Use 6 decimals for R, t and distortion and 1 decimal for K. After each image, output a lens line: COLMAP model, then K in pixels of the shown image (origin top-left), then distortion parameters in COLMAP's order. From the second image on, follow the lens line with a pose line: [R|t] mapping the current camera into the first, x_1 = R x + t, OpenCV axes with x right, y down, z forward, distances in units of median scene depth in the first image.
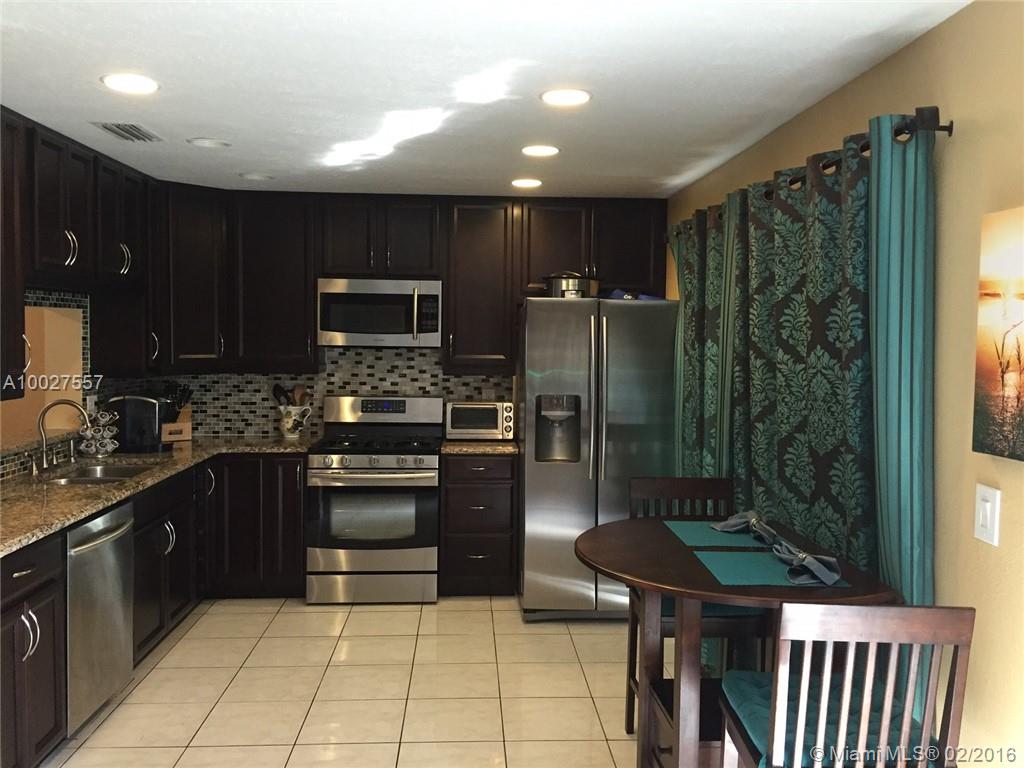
lens RADIAL K [[883.9, 0, 516.8], [0, 883.9, 377.2], [0, 0, 1]] dist [0.077920, -0.066103]
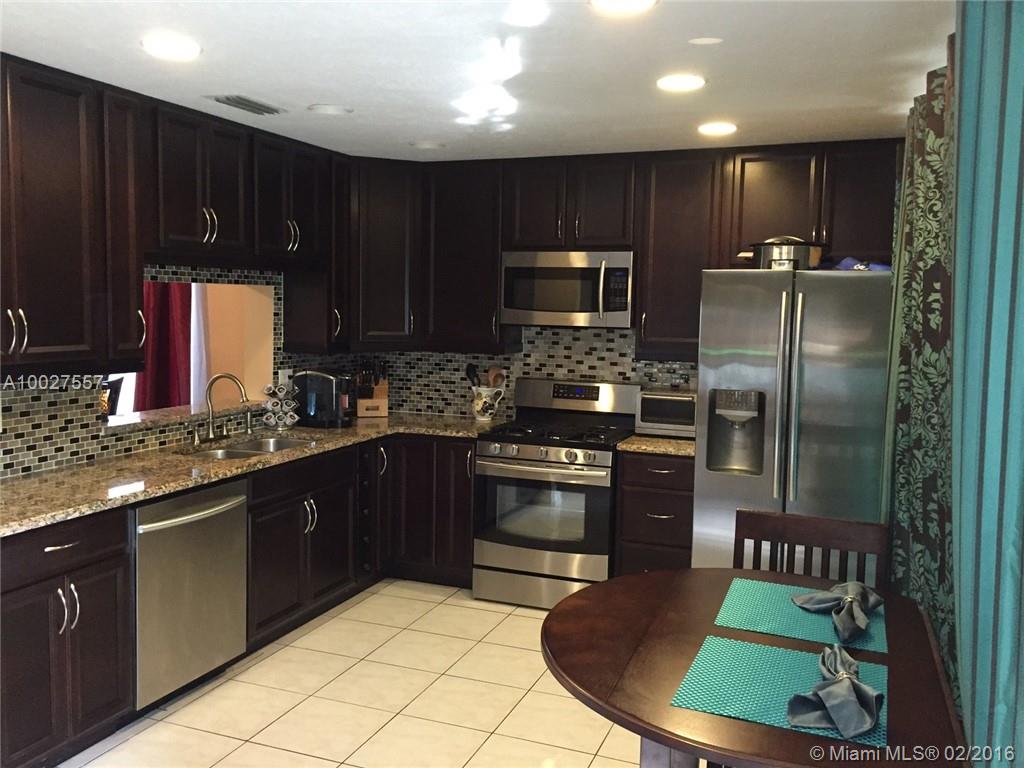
lens RADIAL K [[883.9, 0, 515.0], [0, 883.9, 377.4], [0, 0, 1]] dist [0.077920, -0.066103]
pose [[0.909675, 0.040519, -0.413339, 0.182977], [-0.028702, 0.998983, 0.034762, -0.013036], [0.414327, -0.019758, 0.909914, 0.166418]]
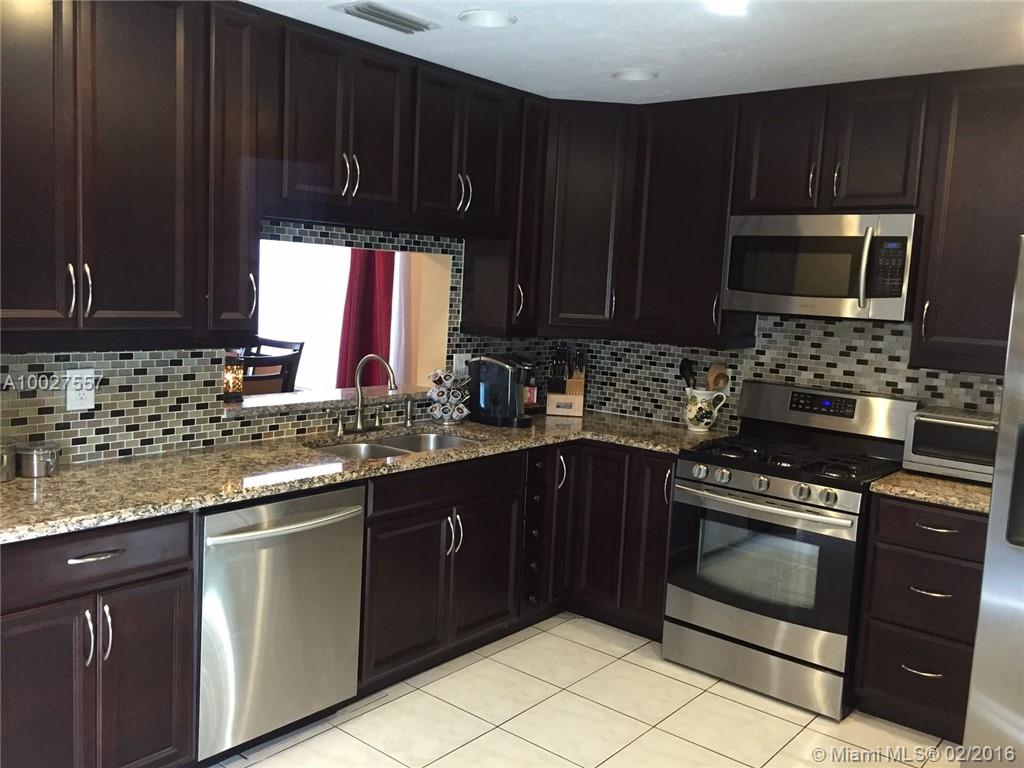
lens RADIAL K [[883.9, 0, 518.1], [0, 883.9, 377.2], [0, 0, 1]] dist [0.077920, -0.066103]
pose [[0.735657, 0.098972, -0.670085, 0.147904], [-0.075419, 0.995085, 0.064176, -0.015837], [0.673143, 0.003326, 0.739505, 0.370238]]
